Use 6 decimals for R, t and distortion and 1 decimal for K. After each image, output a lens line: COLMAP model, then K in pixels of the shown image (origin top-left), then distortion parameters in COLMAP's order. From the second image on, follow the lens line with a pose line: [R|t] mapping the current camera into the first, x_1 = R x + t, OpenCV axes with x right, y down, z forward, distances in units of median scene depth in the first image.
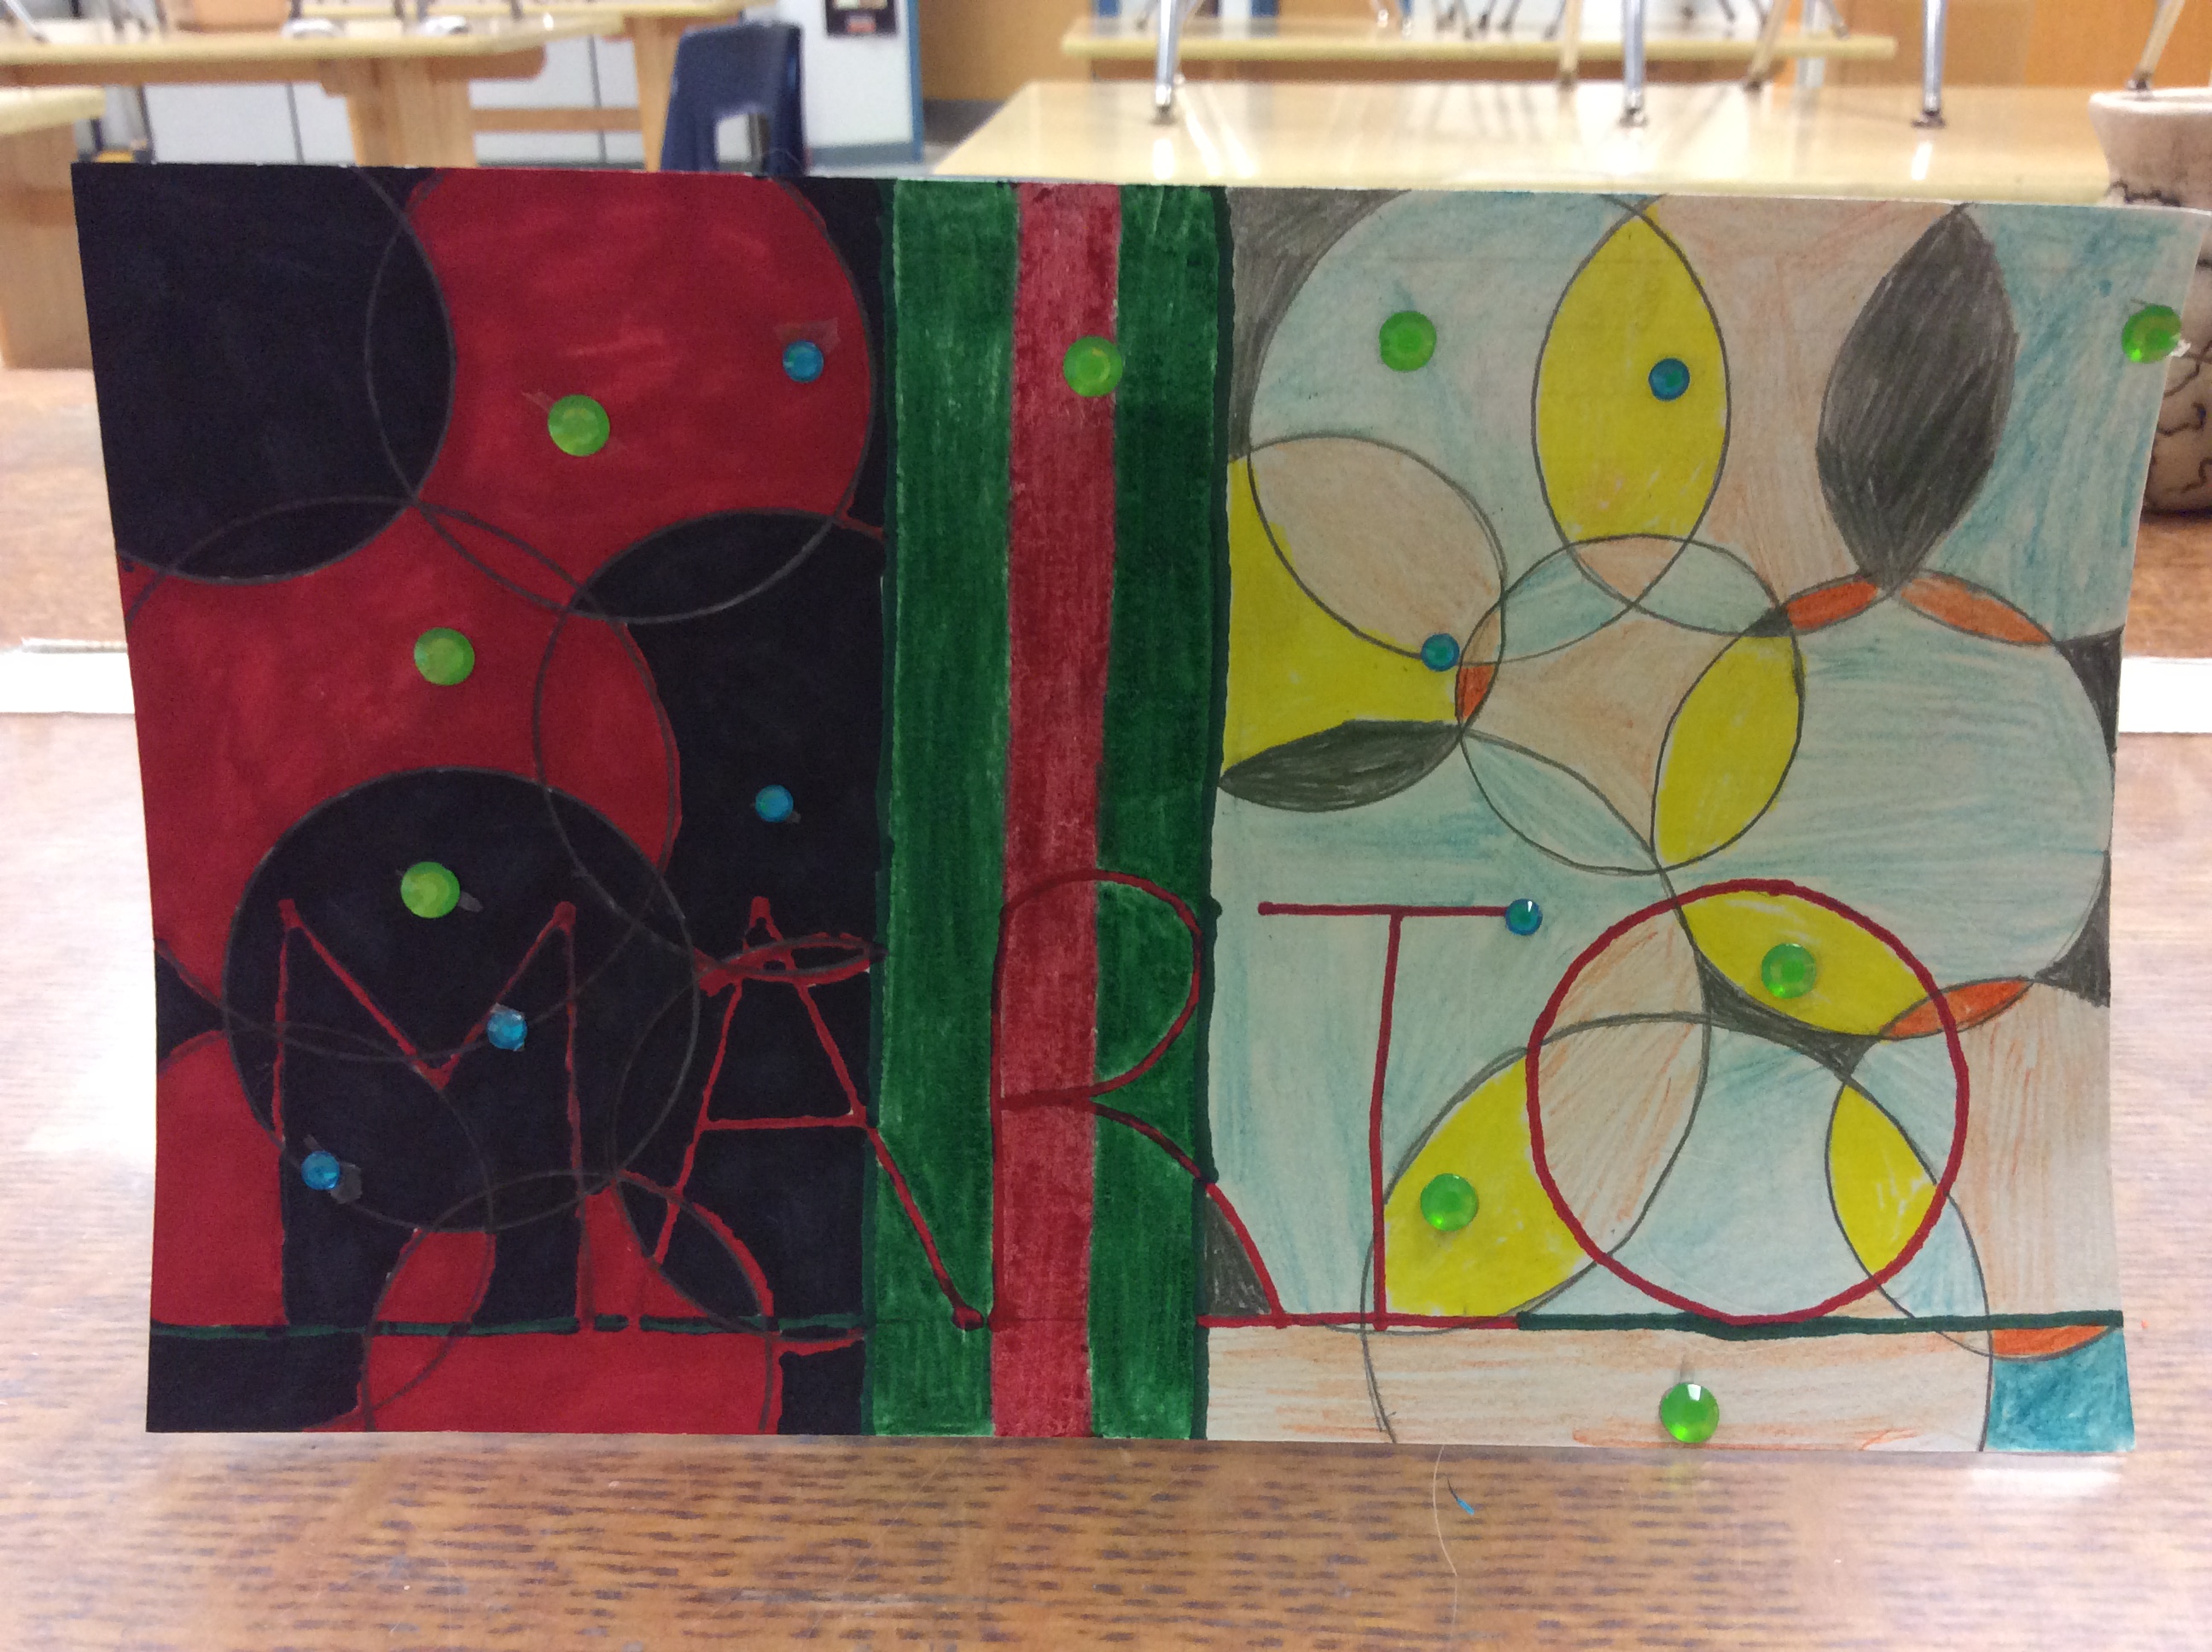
lens RADIAL K [[2063.0, 0, 1105.0], [0, 2063.0, 833.6], [0, 0, 1]] dist [0.031927, -0.103099]
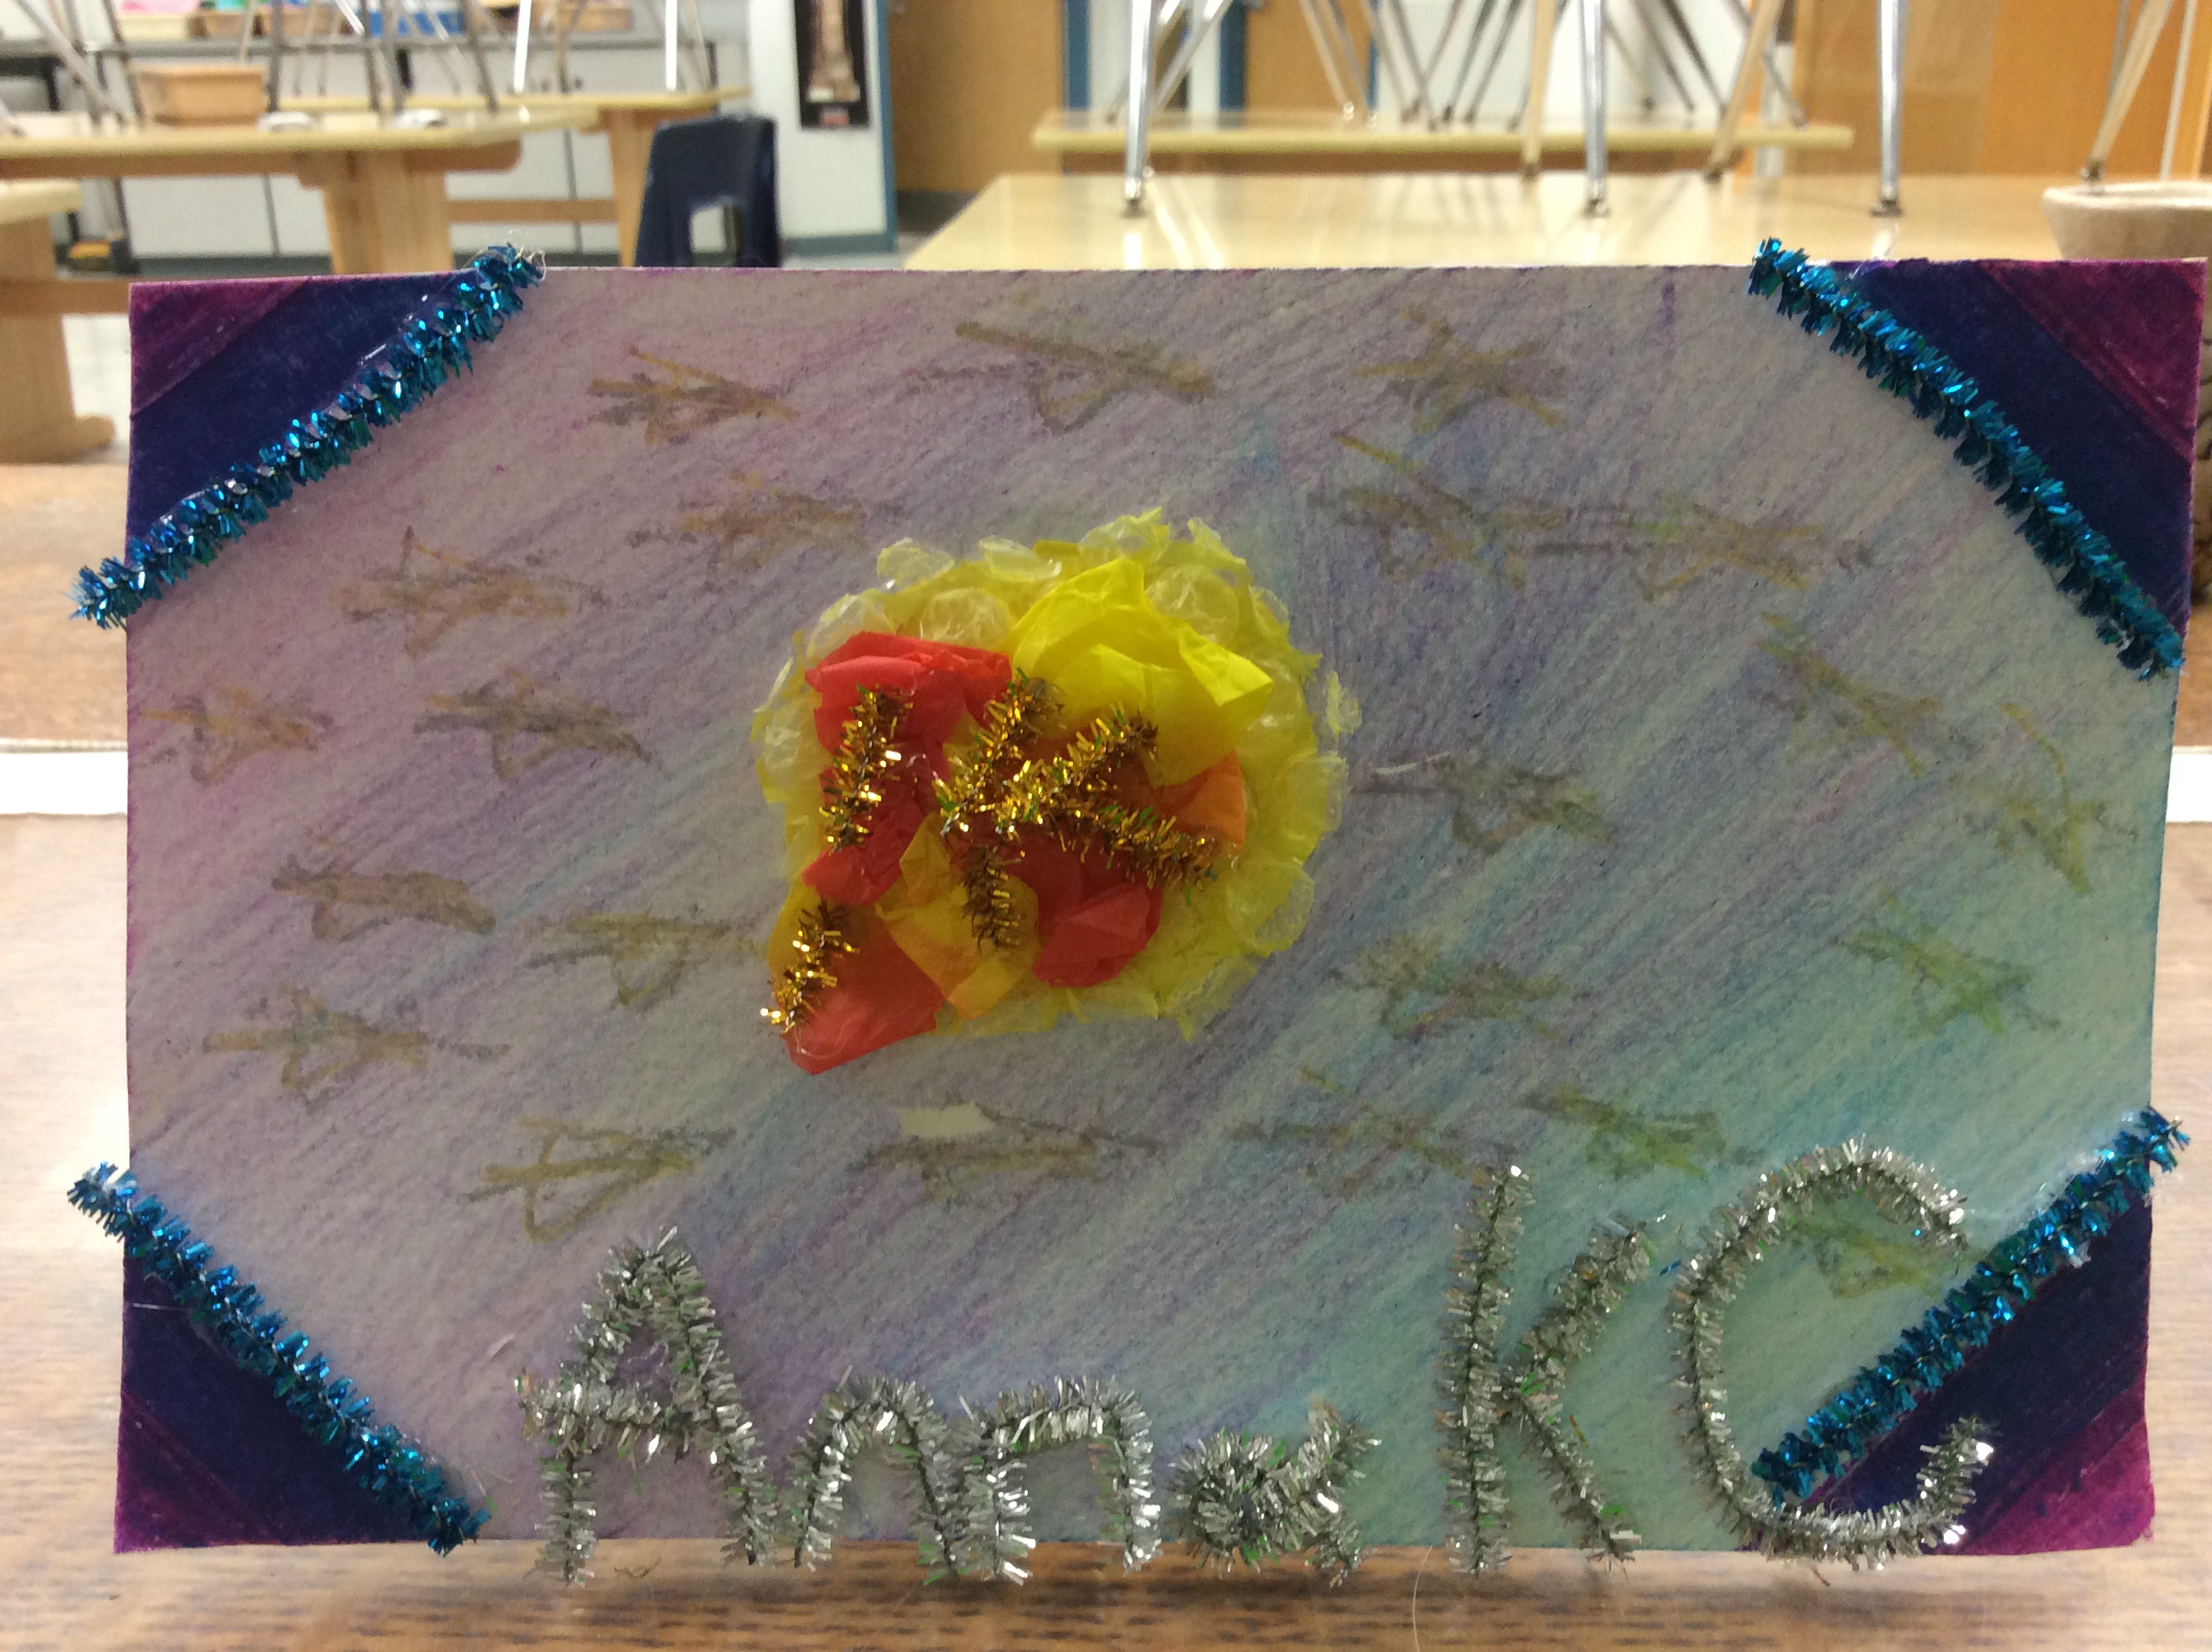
lens RADIAL K [[2063.0, 0, 1105.0], [0, 2063.0, 833.6], [0, 0, 1]] dist [0.031927, -0.103099]
pose [[0.999907, -0.005884, 0.012286, 0.002190], [0.006358, 0.999223, -0.038908, -0.014275], [-0.012048, 0.038982, 0.999167, 0.002678]]
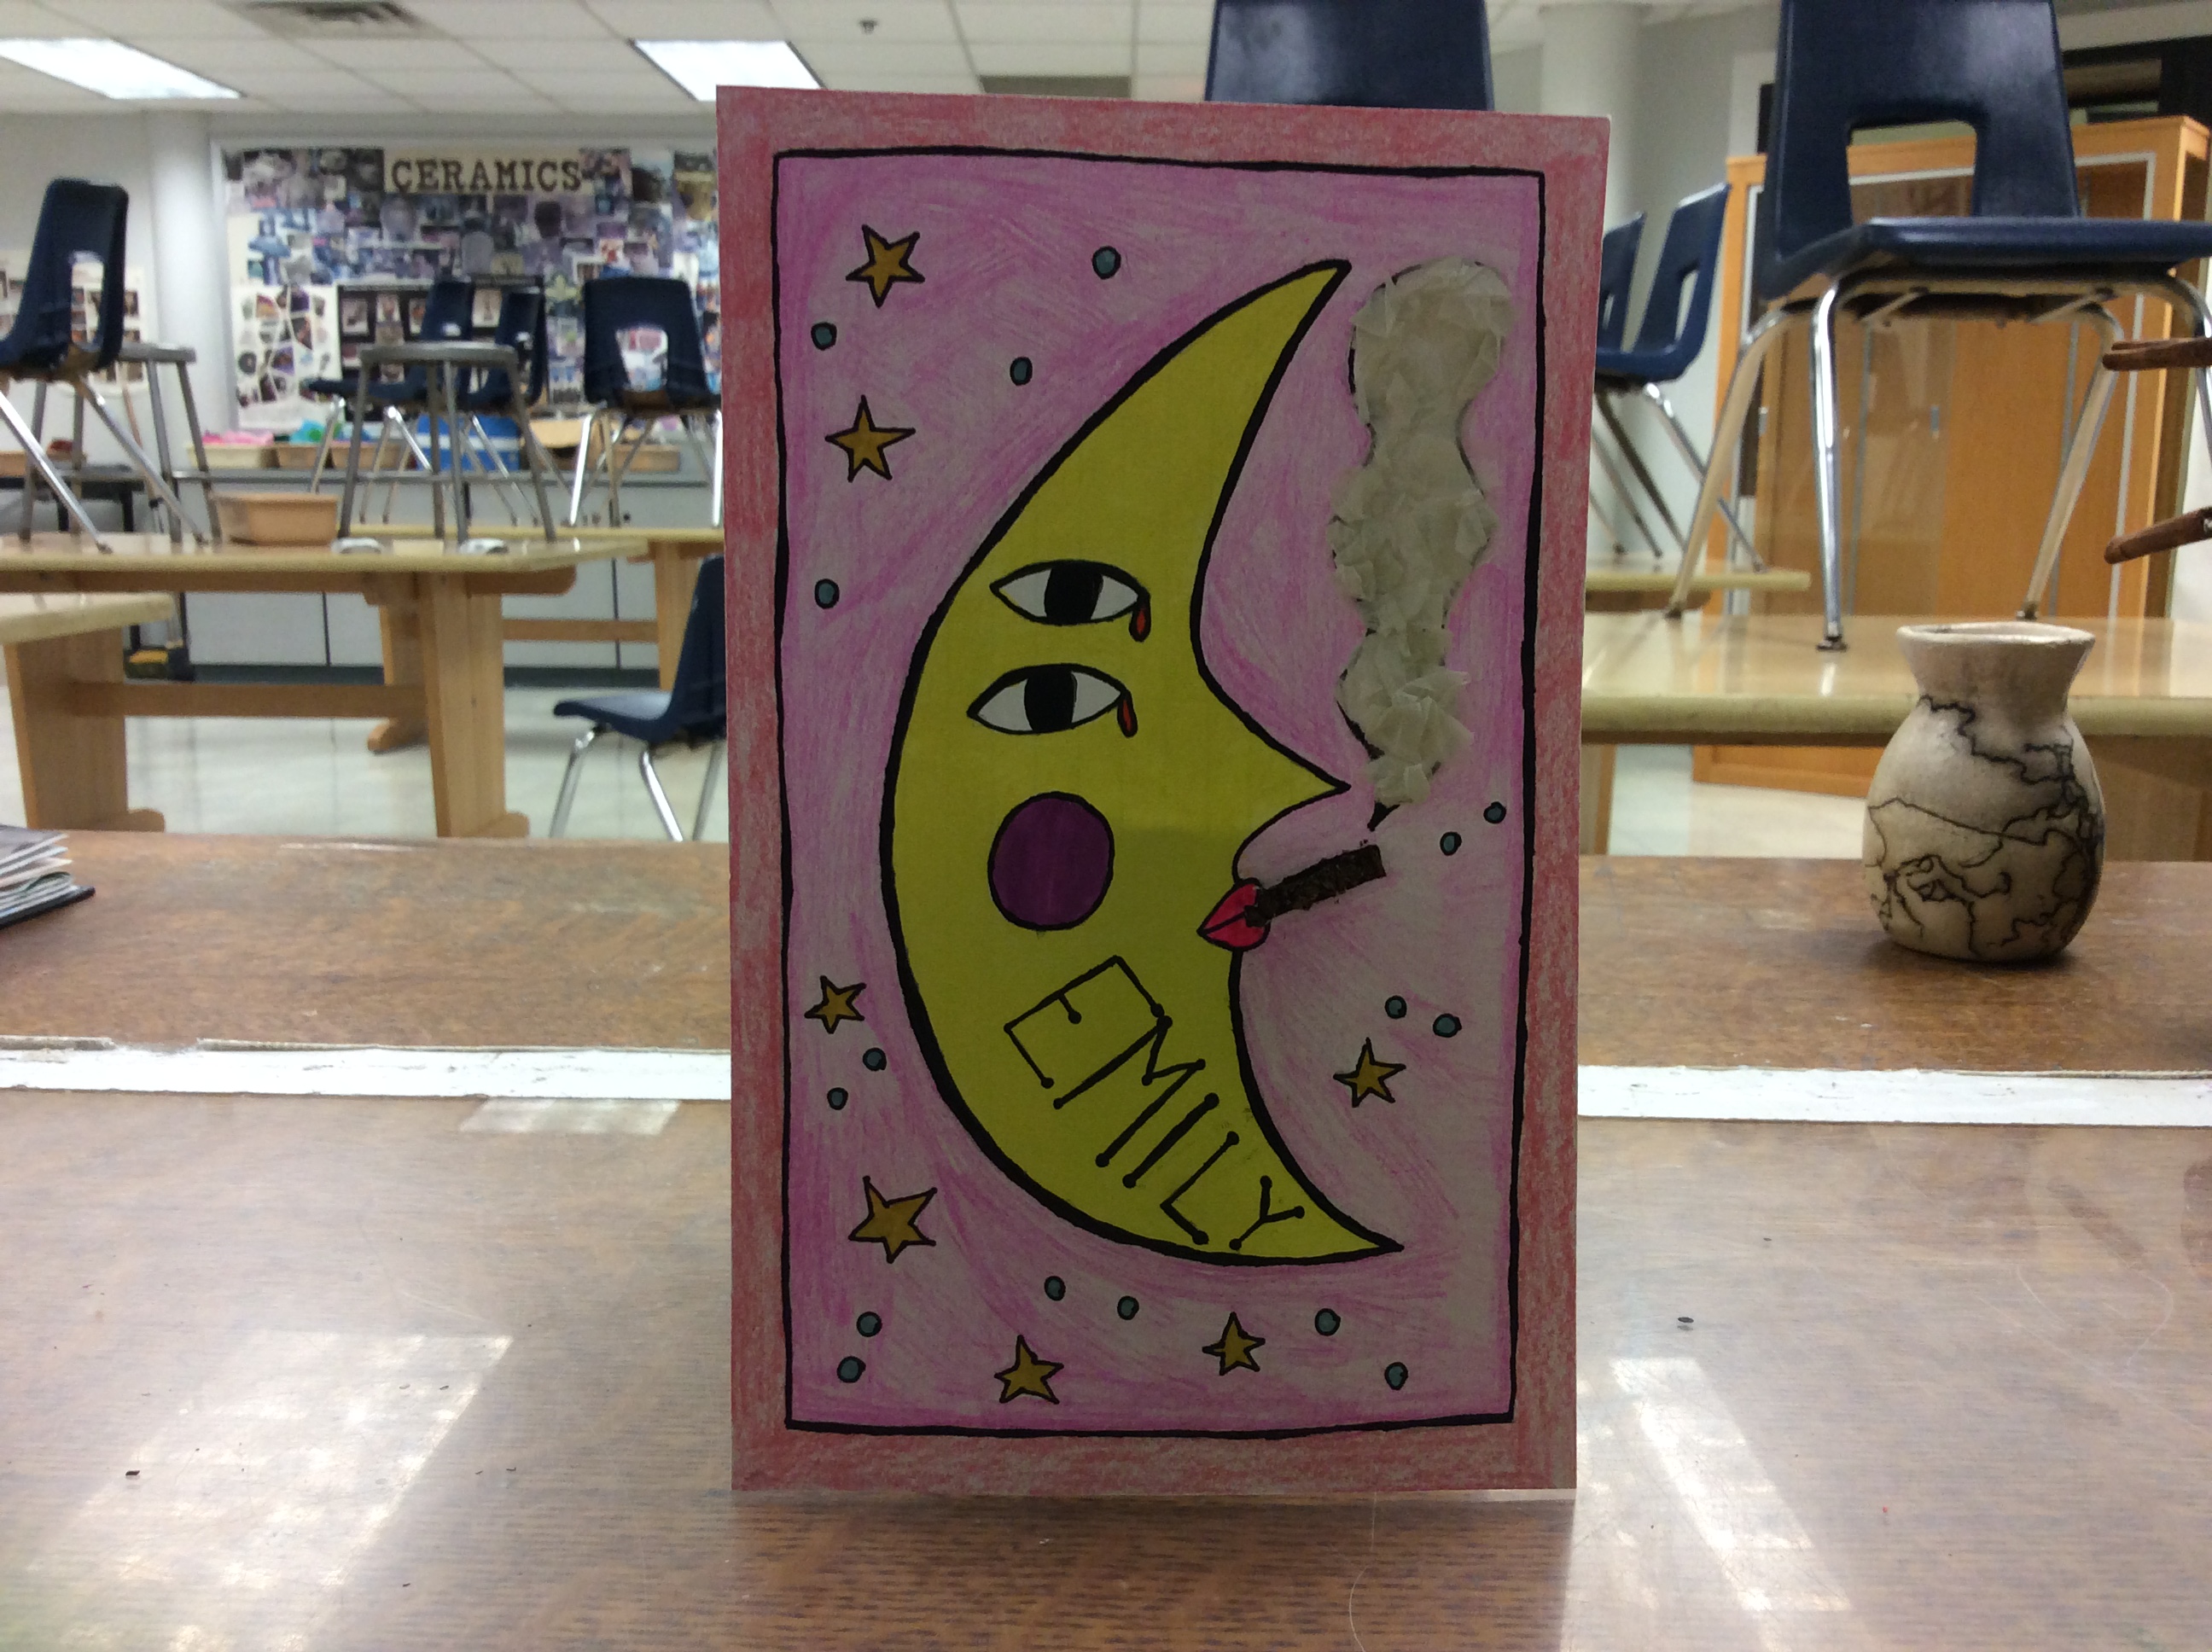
lens RADIAL K [[2034.3, 0, 1106.0], [0, 2034.3, 826.0], [0, 0, 1]] dist [0.091979, -0.217846]
pose [[0.999875, 0.011500, 0.010854, -0.021842], [-0.008591, 0.971305, -0.237682, 0.141311], [-0.013276, 0.237559, 0.971282, -0.426184]]
